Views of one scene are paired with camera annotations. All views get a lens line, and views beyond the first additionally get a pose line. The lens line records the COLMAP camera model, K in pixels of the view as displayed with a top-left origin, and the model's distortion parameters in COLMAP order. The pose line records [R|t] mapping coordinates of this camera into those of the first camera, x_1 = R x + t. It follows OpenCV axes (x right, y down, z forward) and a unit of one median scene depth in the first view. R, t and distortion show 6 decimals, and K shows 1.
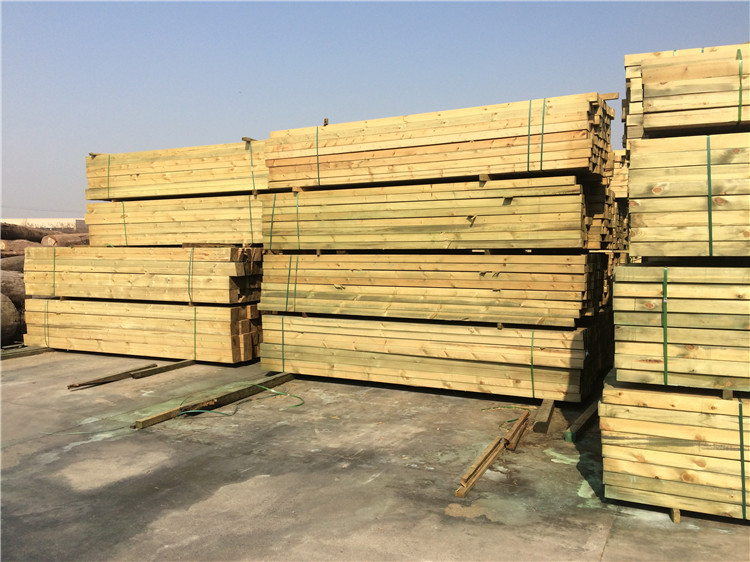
lens RADIAL K [[633.8, 0, 378.5], [0, 633.8, 281.7], [0, 0, 1]] dist [0.006251, -0.004192]
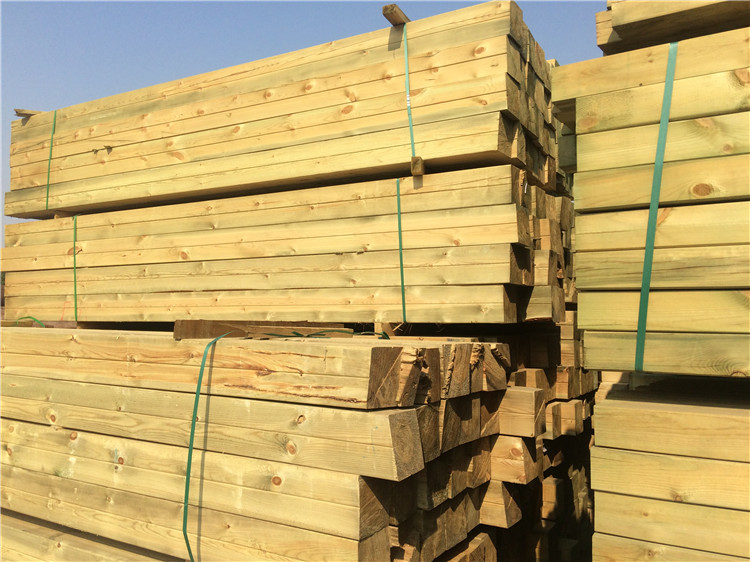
lens RADIAL K [[633.8, 0, 373.5], [0, 633.8, 278.9], [0, 0, 1]] dist [0.006251, -0.004192]
pose [[0.995007, 0.009883, -0.099315, -0.180682], [-0.021746, 0.992646, -0.119087, -0.043363], [0.097408, 0.120652, 0.987904, 0.667282]]
